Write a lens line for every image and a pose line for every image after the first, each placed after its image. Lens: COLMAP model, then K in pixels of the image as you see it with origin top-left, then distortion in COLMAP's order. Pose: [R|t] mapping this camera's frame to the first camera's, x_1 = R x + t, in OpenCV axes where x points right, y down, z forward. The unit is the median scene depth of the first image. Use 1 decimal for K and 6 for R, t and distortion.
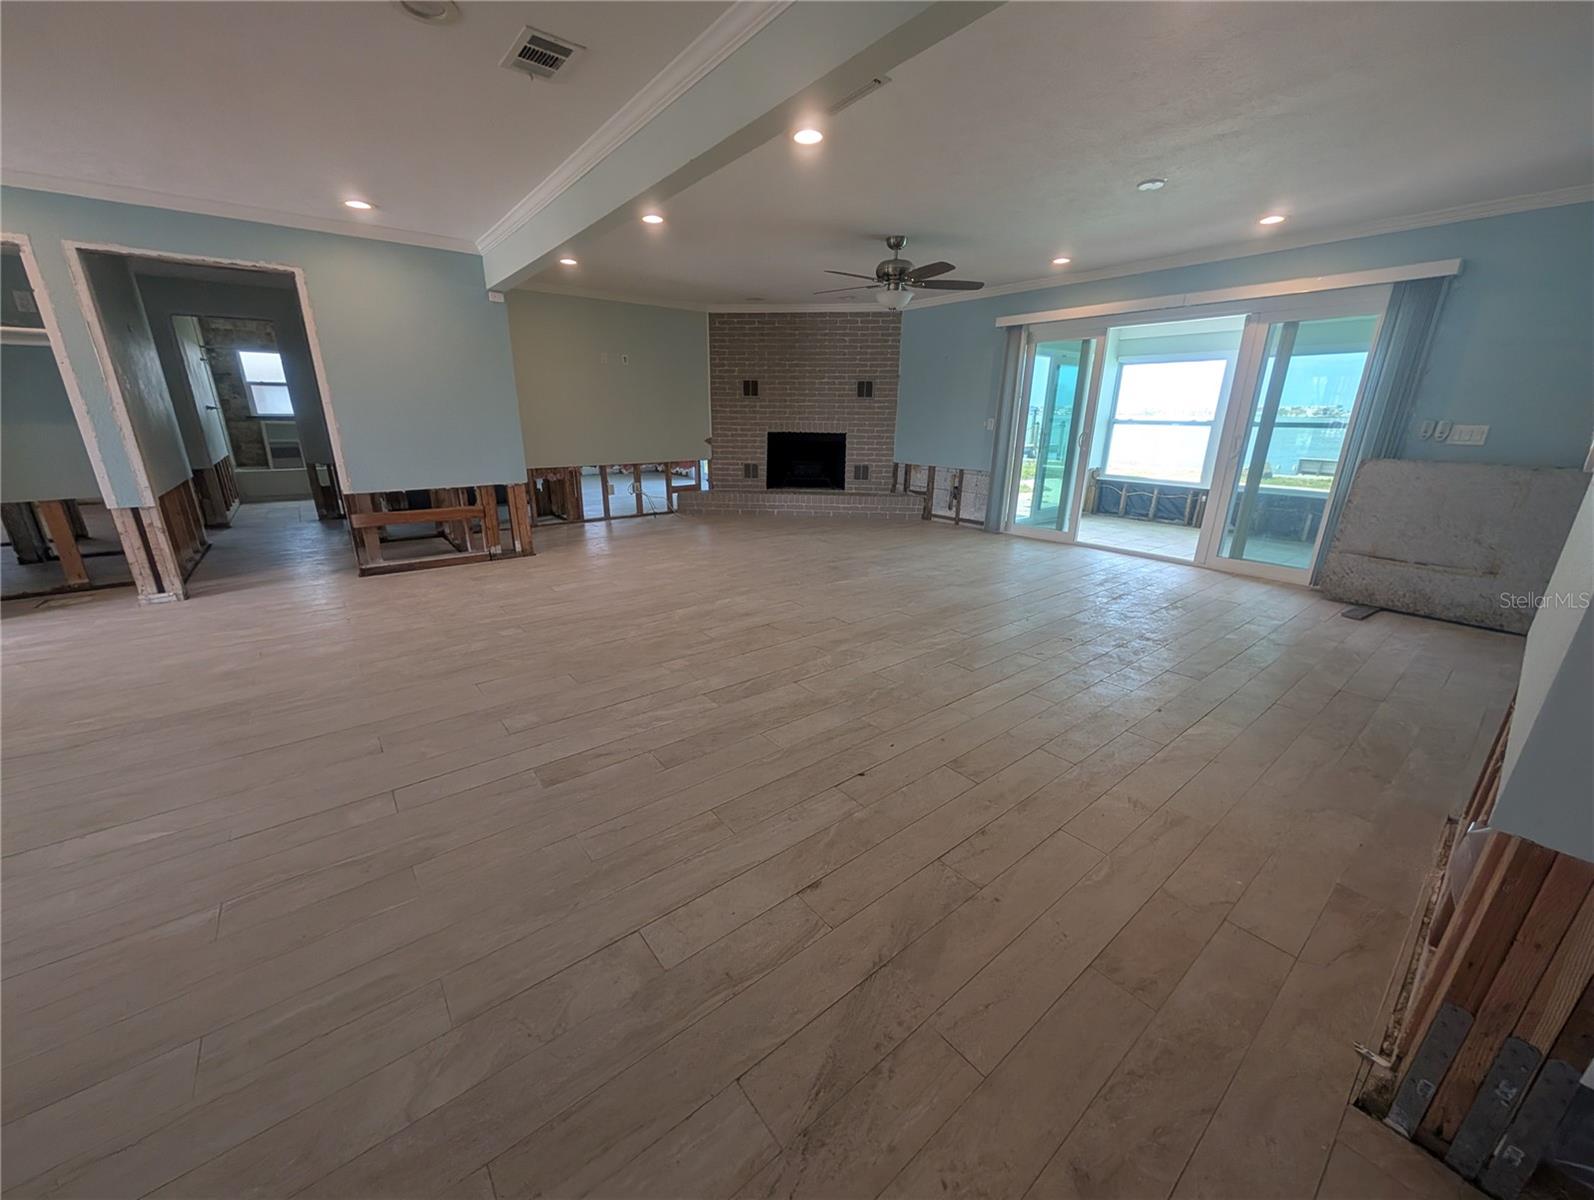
lens RADIAL K [[600.4, 0, 794.5], [0, 600.4, 602.6], [0, 0, 1]] dist [0.005975, -0.002190]
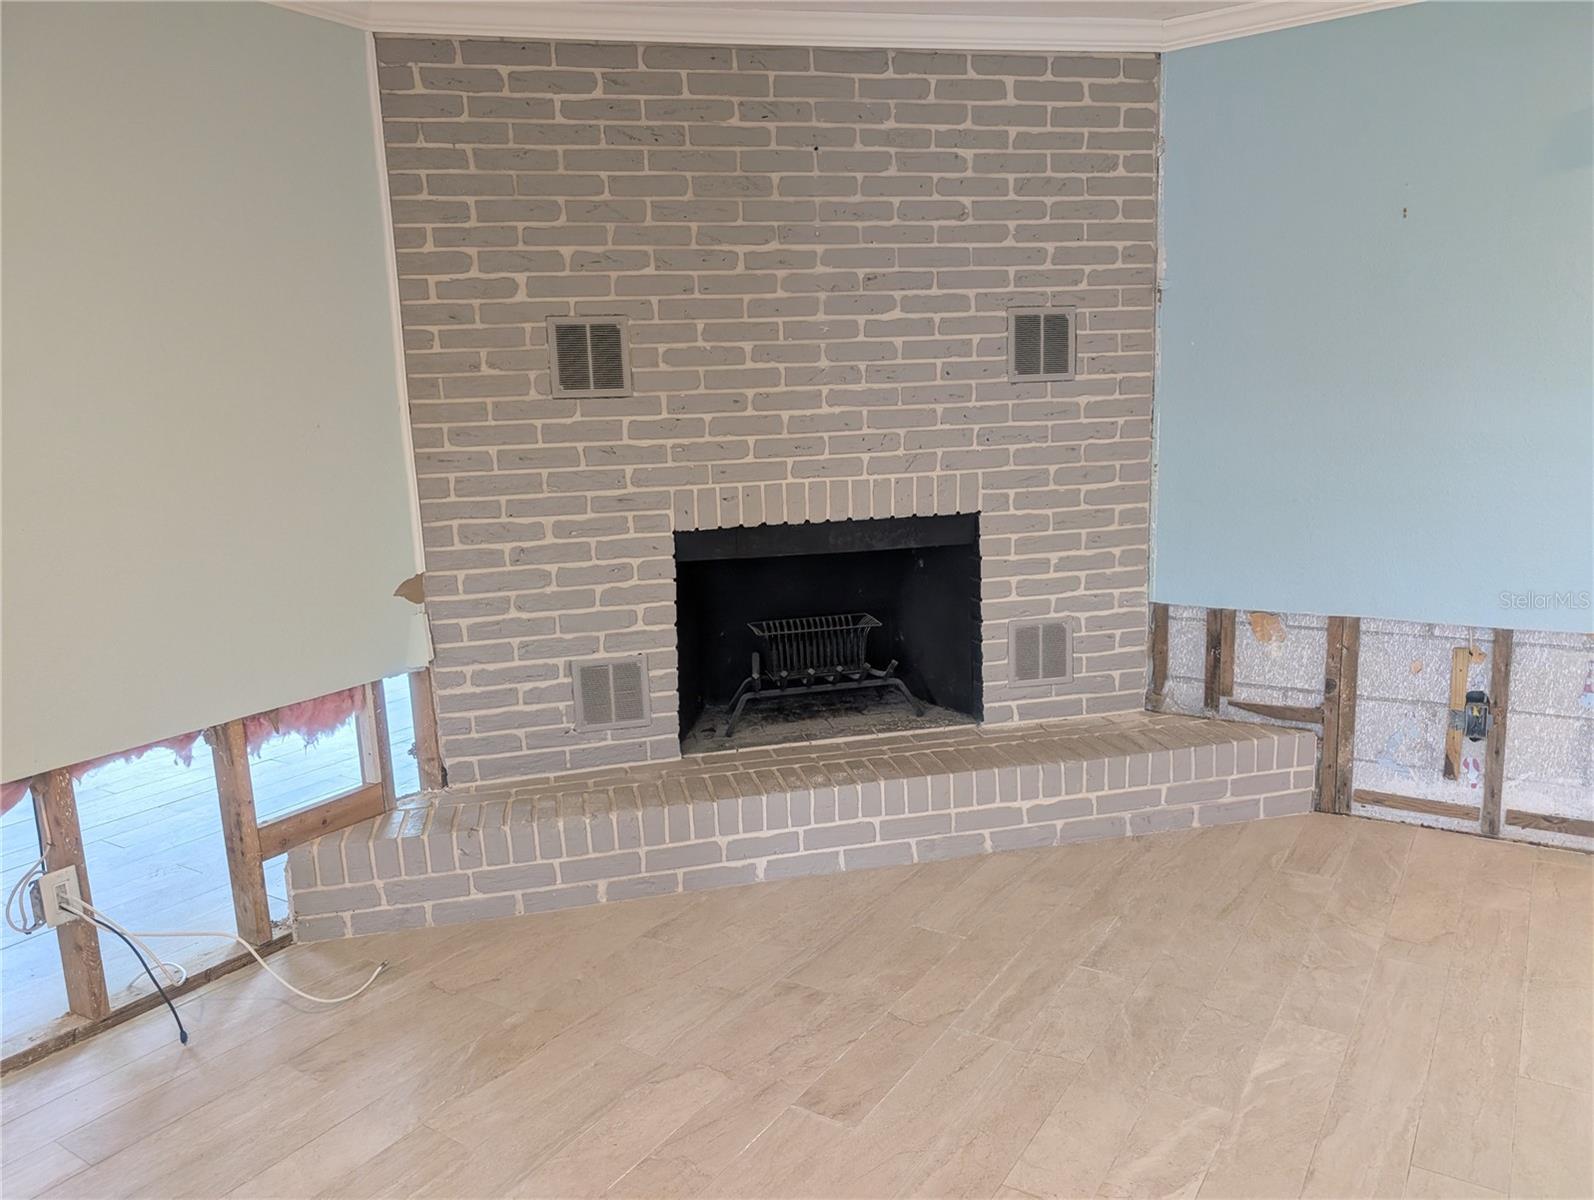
lens RADIAL K [[1124.4, 0, 800.8], [0, 1124.4, 608.9], [0, 0, 1]] dist [0.043506, -0.087453]
pose [[0.947330, -0.102910, 0.303275, -0.142838], [0.141015, 0.984263, -0.106495, -0.208758], [-0.287543, 0.143652, 0.946933, 0.594197]]
